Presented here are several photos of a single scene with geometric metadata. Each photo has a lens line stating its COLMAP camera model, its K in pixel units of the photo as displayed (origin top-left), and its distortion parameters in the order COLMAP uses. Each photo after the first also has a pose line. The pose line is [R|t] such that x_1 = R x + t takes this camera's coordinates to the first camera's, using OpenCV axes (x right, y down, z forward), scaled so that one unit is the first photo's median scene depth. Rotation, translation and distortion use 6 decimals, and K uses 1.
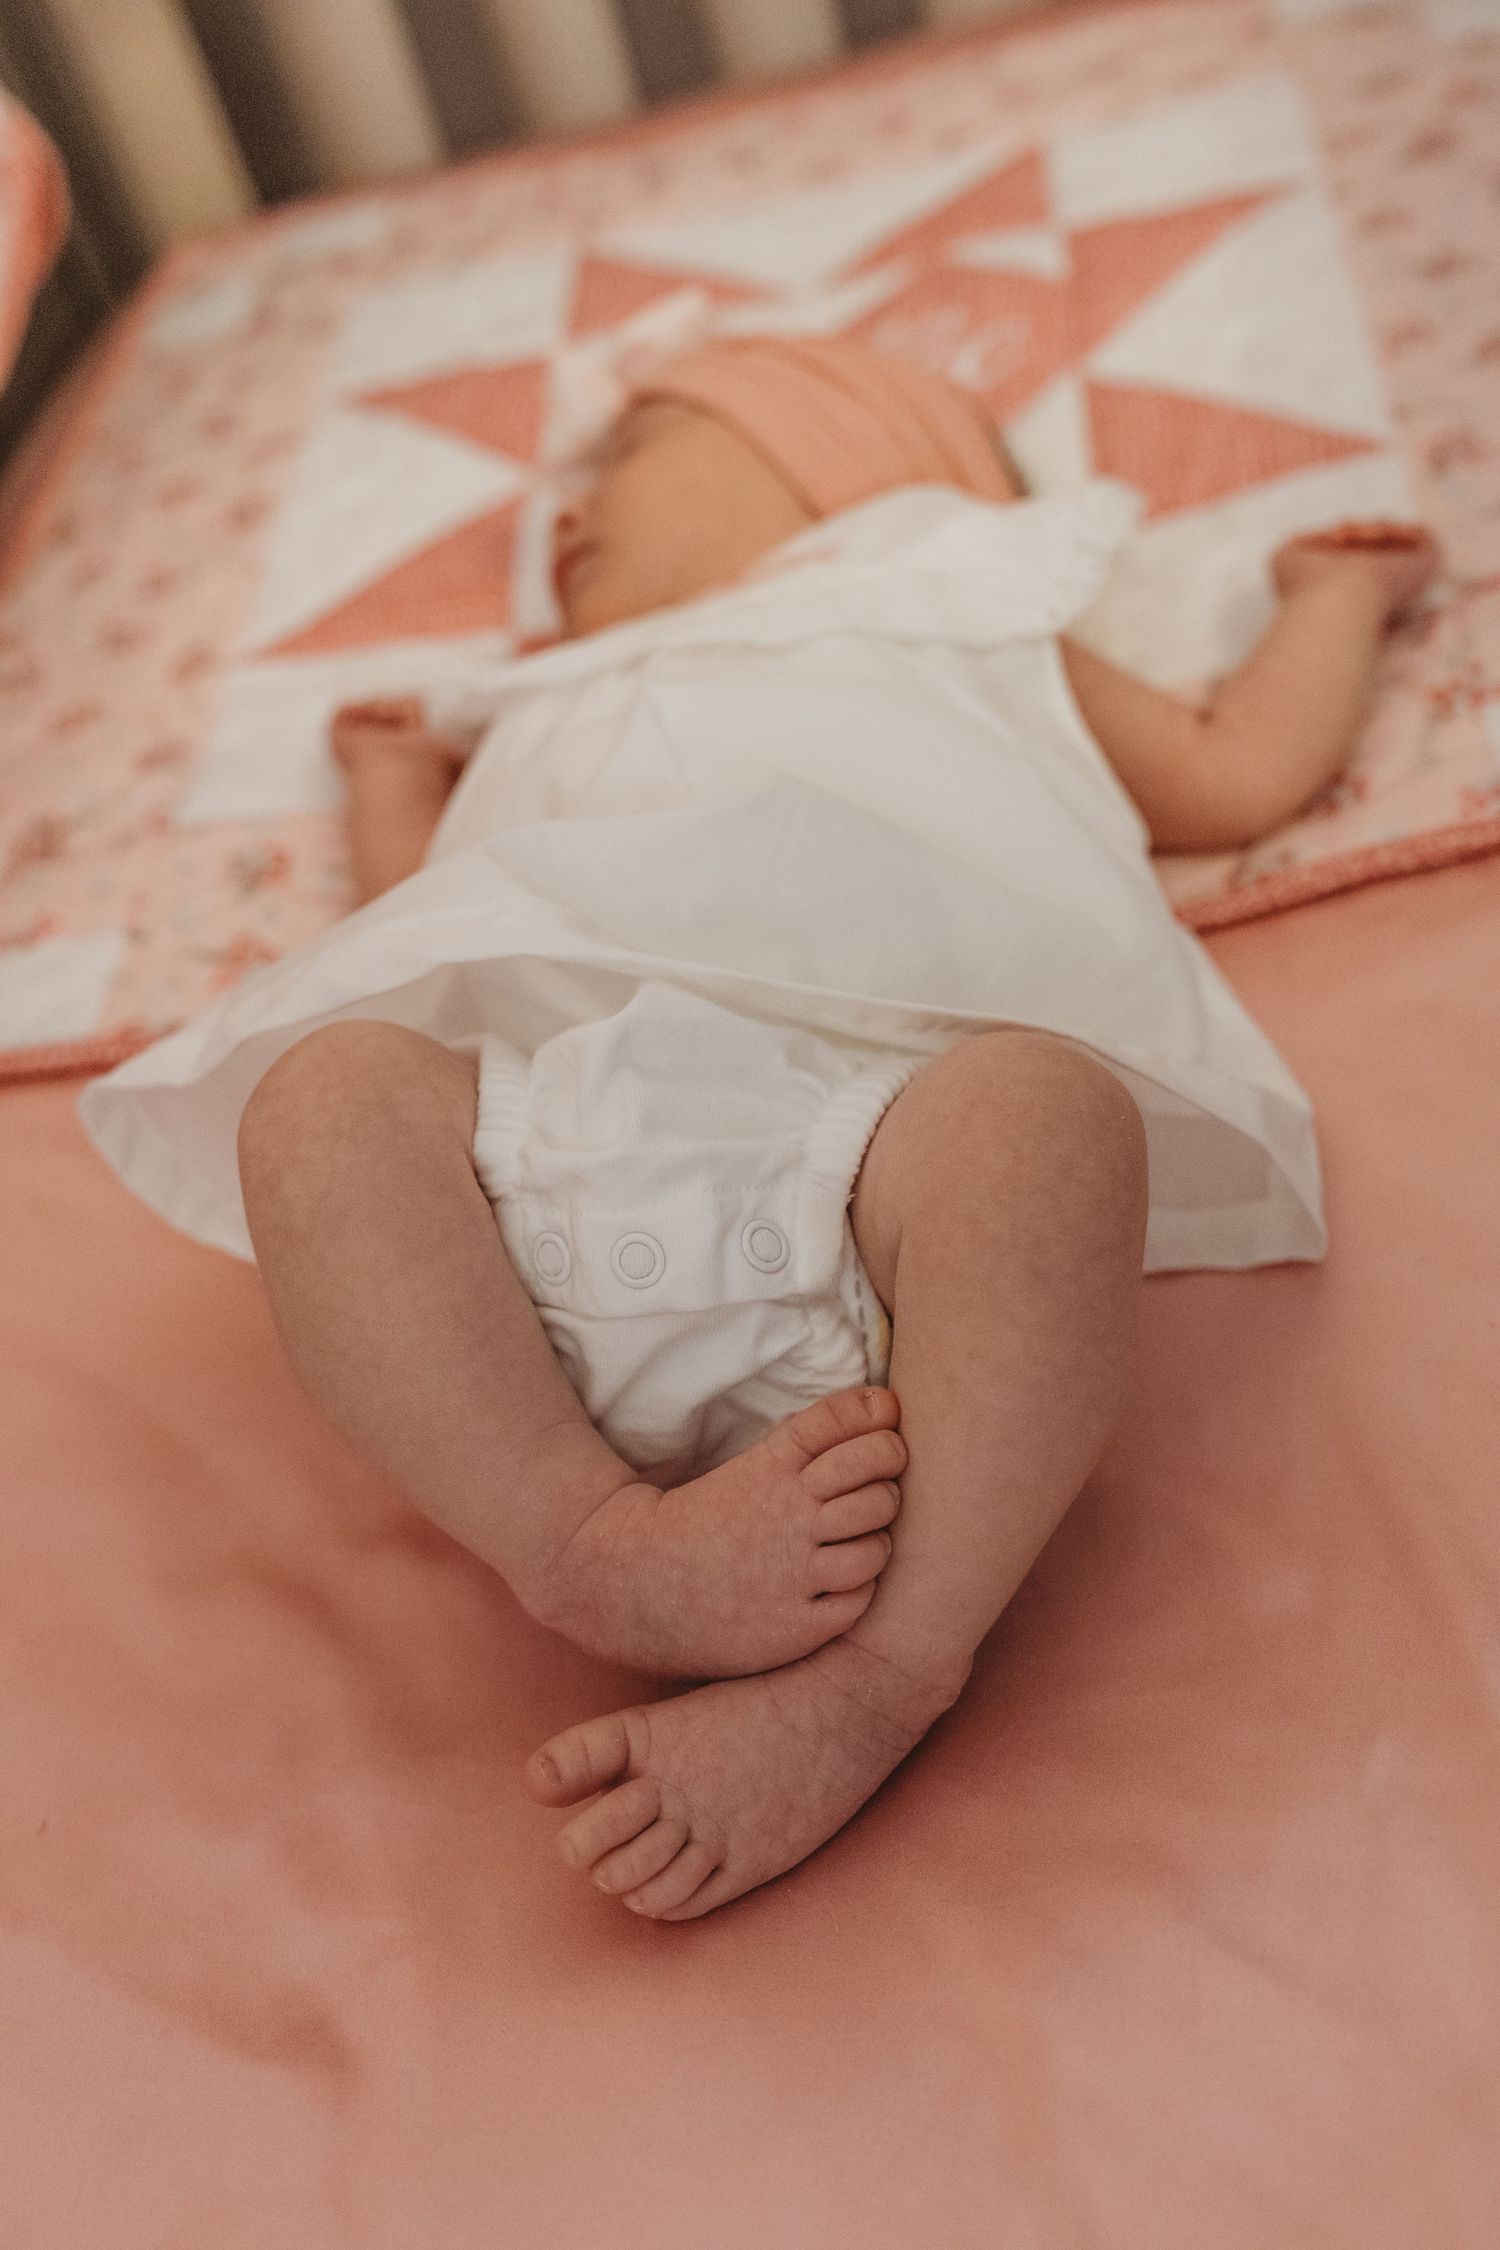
lens RADIAL K [[2293.4, 0, 749.8], [0, 2293.4, 1131.8], [0, 0, 1]] dist [-0.009520, 0.012943]
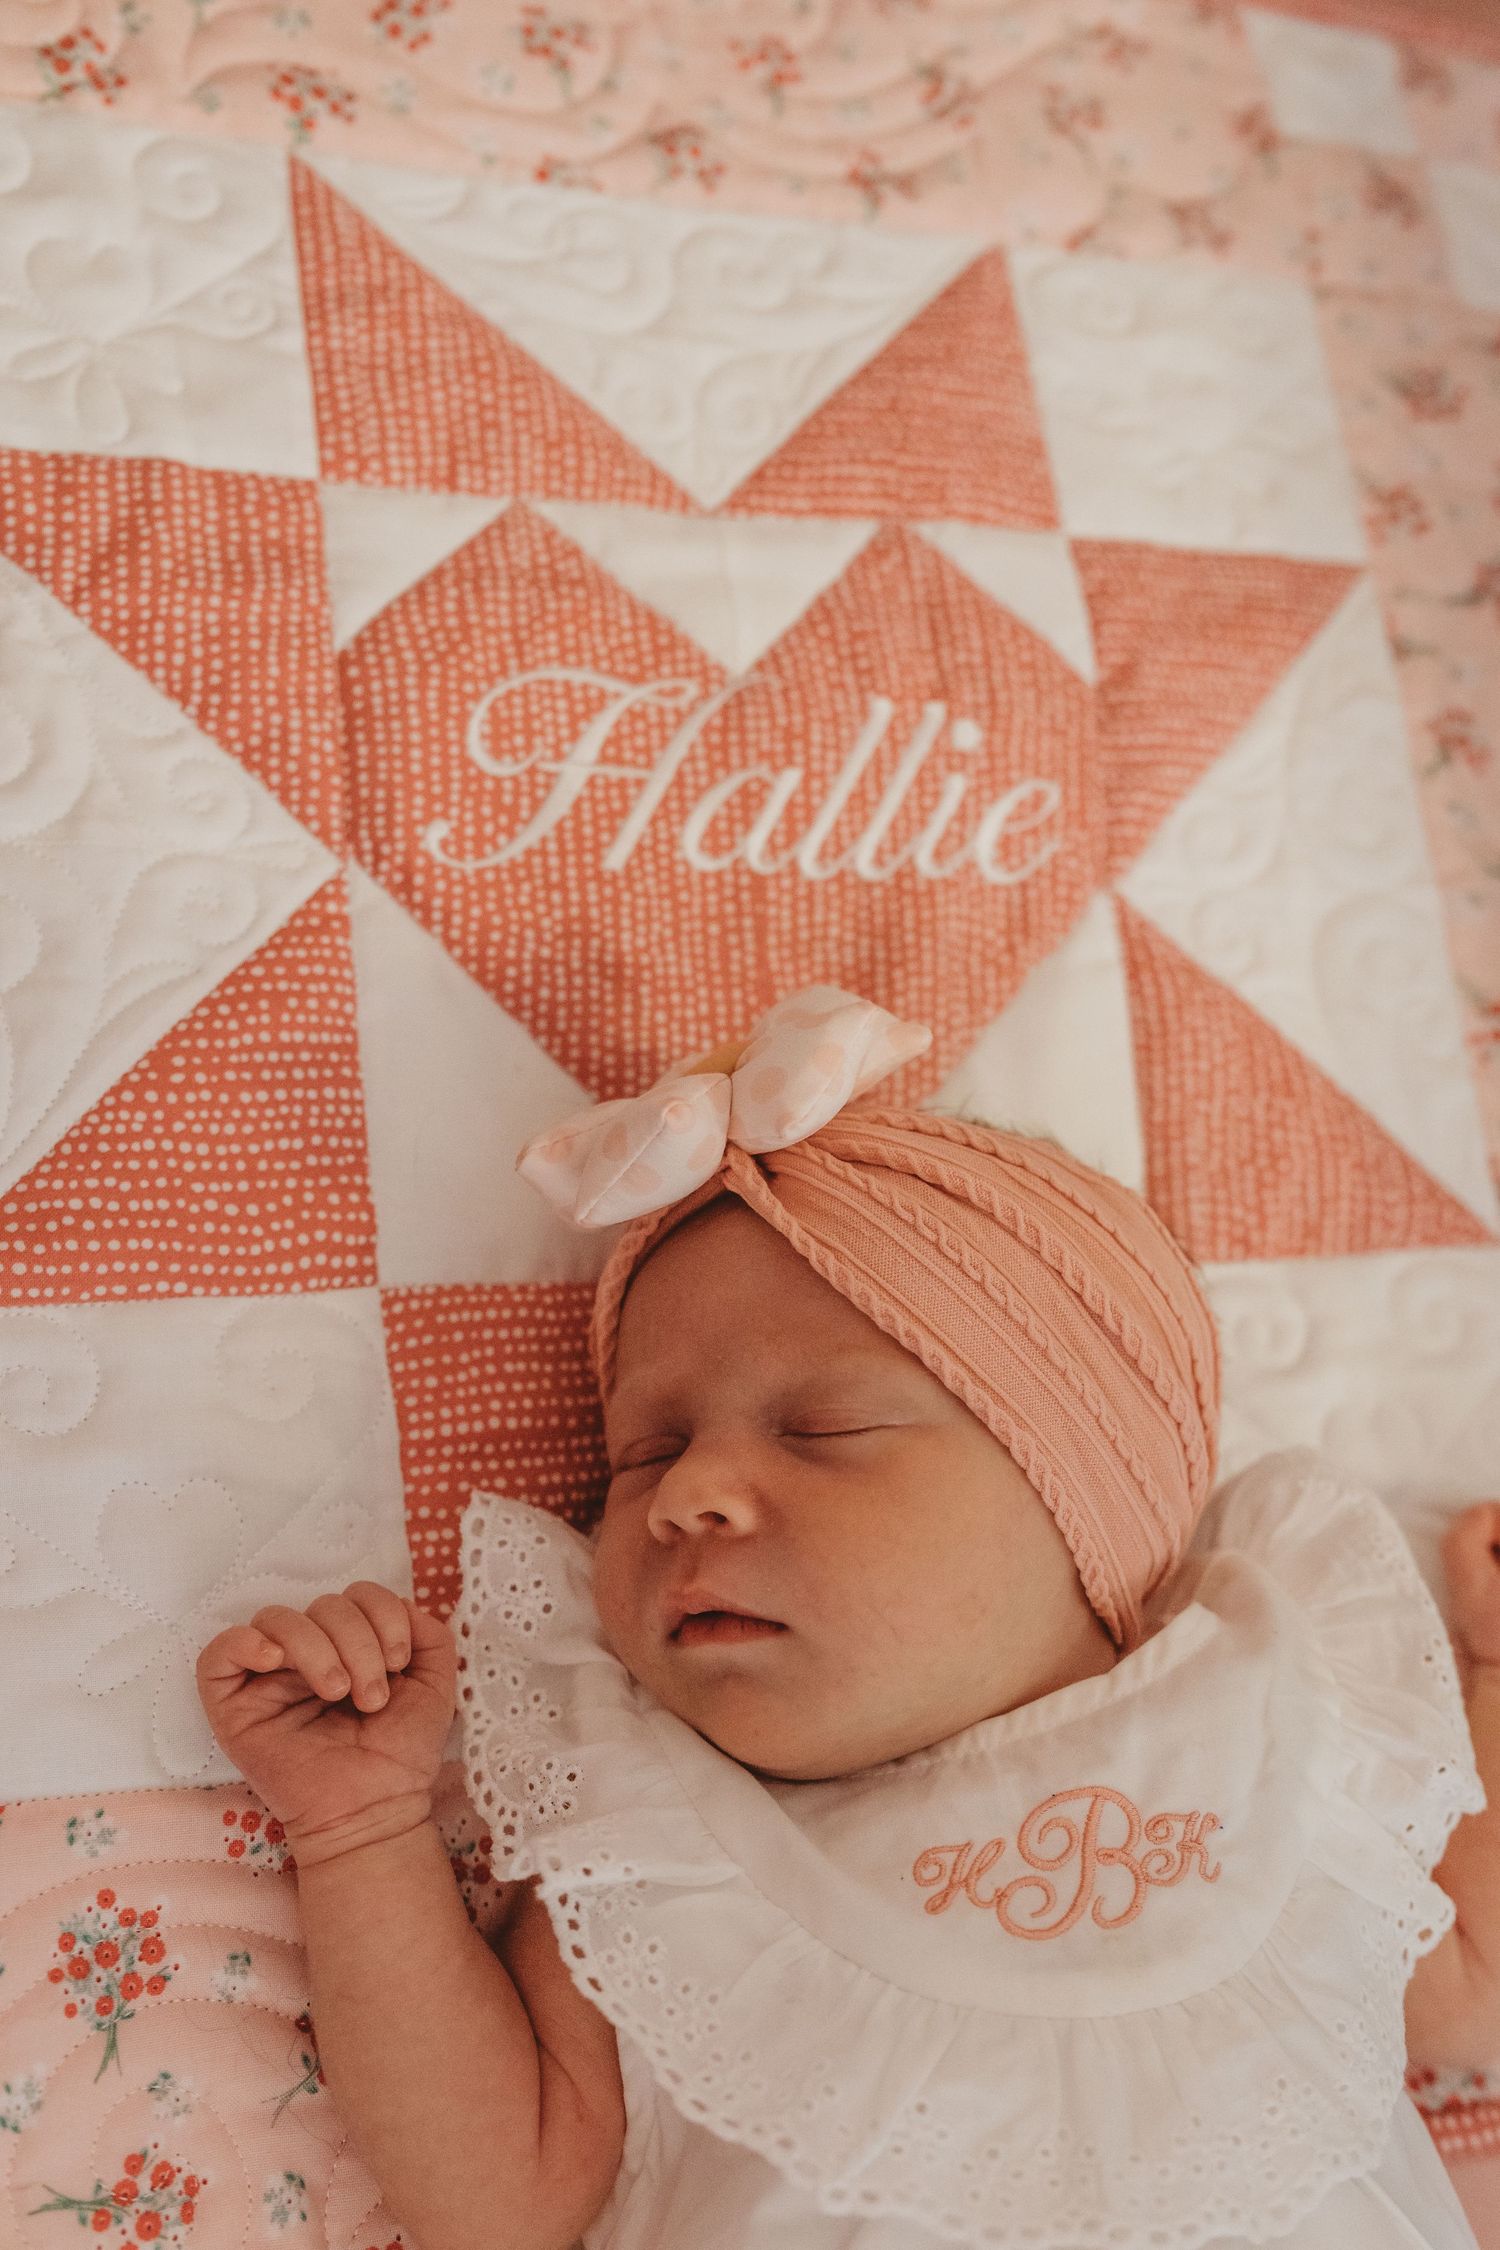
lens RADIAL K [[2293.4, 0, 749.8], [0, 2293.4, 1131.8], [0, 0, 1]] dist [-0.009520, 0.012943]
pose [[0.821874, 0.033533, 0.568681, -0.362460], [-0.284029, 0.889458, 0.358039, -0.488740], [-0.493811, -0.455785, 0.740547, 0.475483]]
